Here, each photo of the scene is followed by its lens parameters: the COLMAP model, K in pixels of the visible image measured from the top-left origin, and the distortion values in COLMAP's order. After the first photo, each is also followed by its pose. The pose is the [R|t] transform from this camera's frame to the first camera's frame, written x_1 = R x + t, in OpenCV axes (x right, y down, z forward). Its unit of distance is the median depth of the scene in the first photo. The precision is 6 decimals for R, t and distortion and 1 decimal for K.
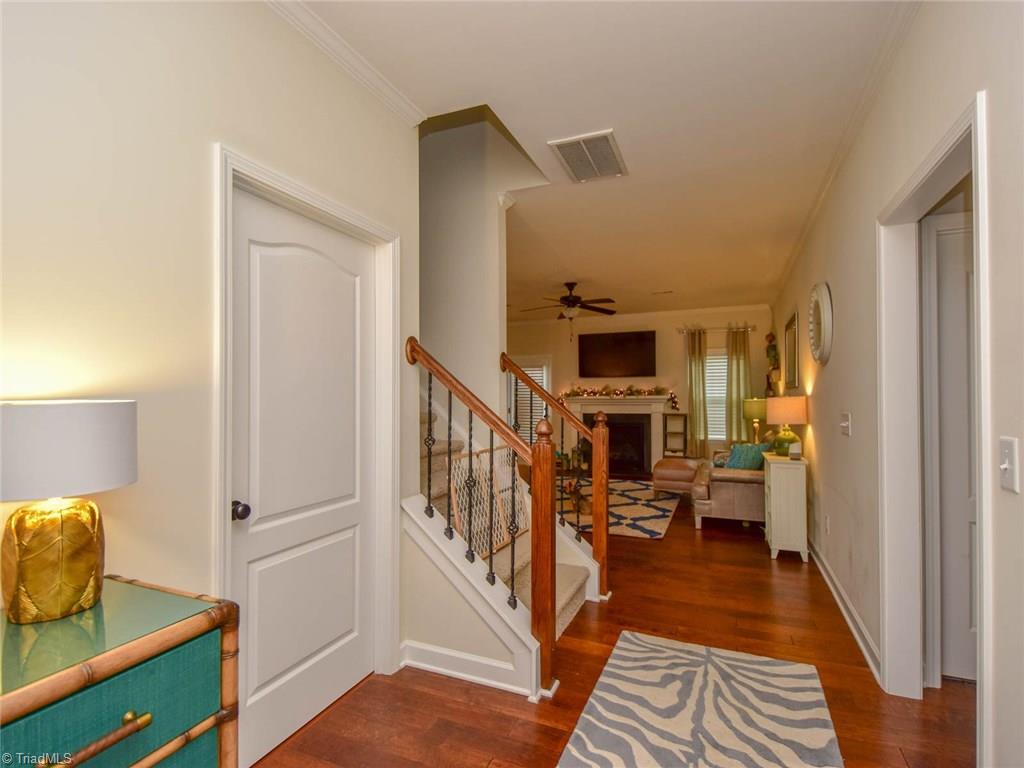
lens RADIAL K [[502.1, 0, 519.8], [0, 502.1, 388.5], [0, 0, 1]] dist [0.001106, 0.000173]
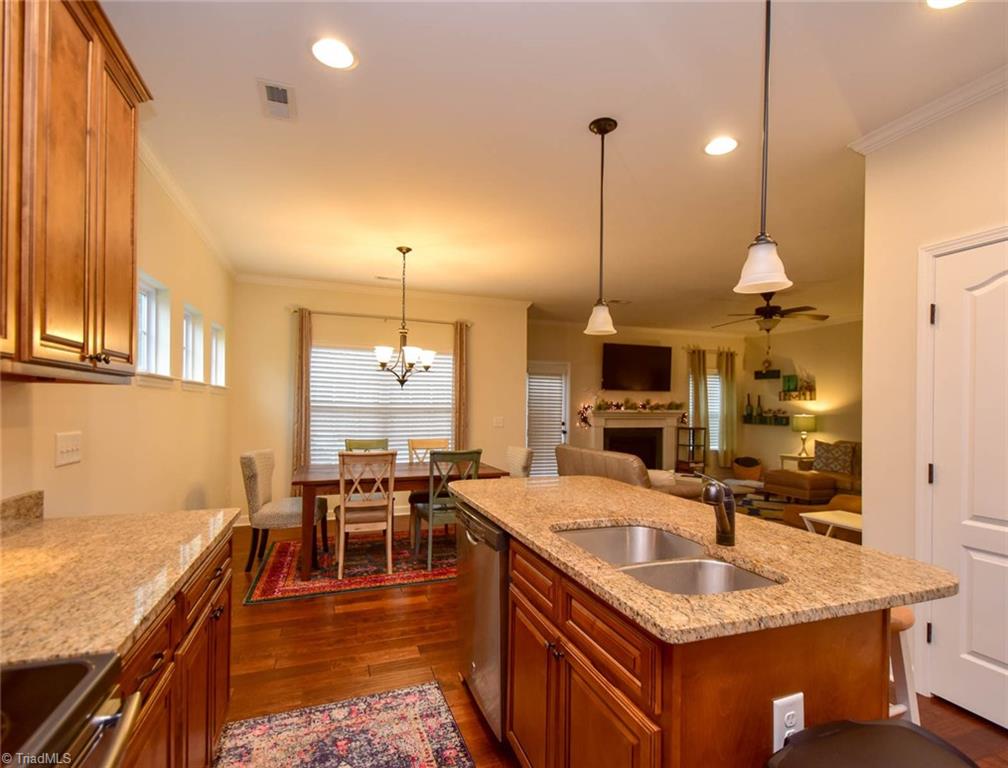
lens RADIAL K [[493.2, 0, 496.9], [0, 493.2, 409.5], [0, 0, 1]] dist [0.003697, -0.000046]
pose [[0.759102, 0.013303, 0.650836, -0.659248], [-0.023872, 0.999688, 0.007410, 0.014228], [-0.650534, -0.021162, 0.759182, 0.468689]]
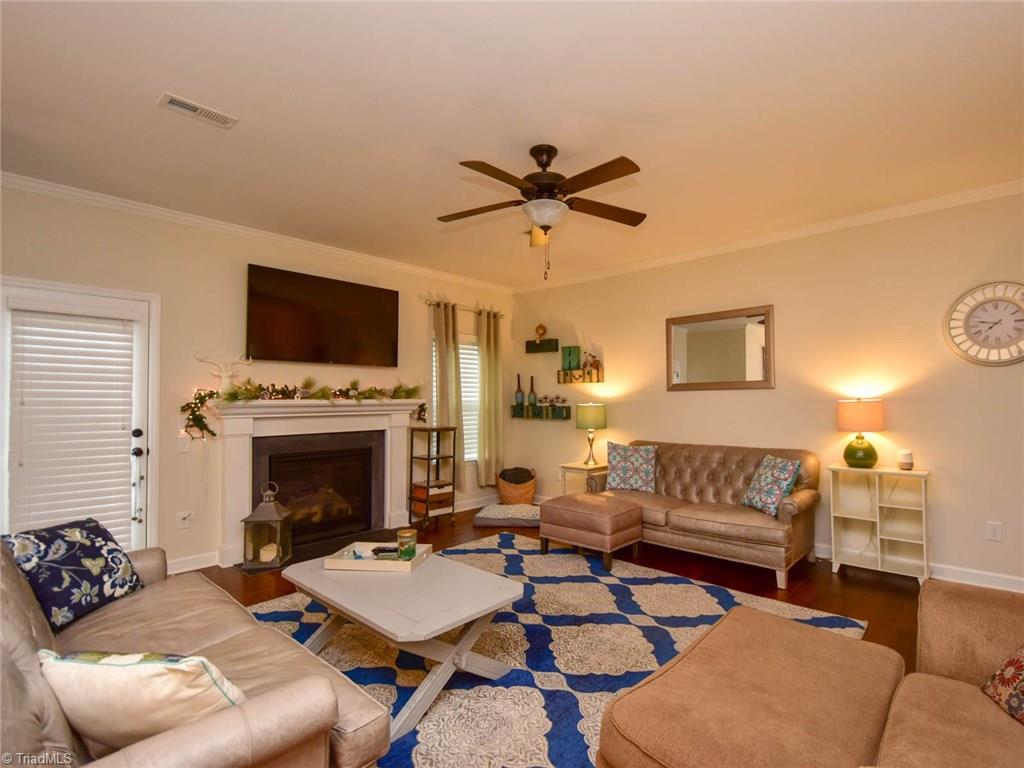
lens RADIAL K [[499.5, 0, 559.9], [0, 499.5, 390.4], [0, 0, 1]] dist [0.032074, -0.022527]
pose [[0.314189, 0.024910, 0.949033, -0.236579], [-0.010103, 0.999687, -0.022895, 0.015489], [-0.949307, -0.002394, 0.314343, 0.633628]]
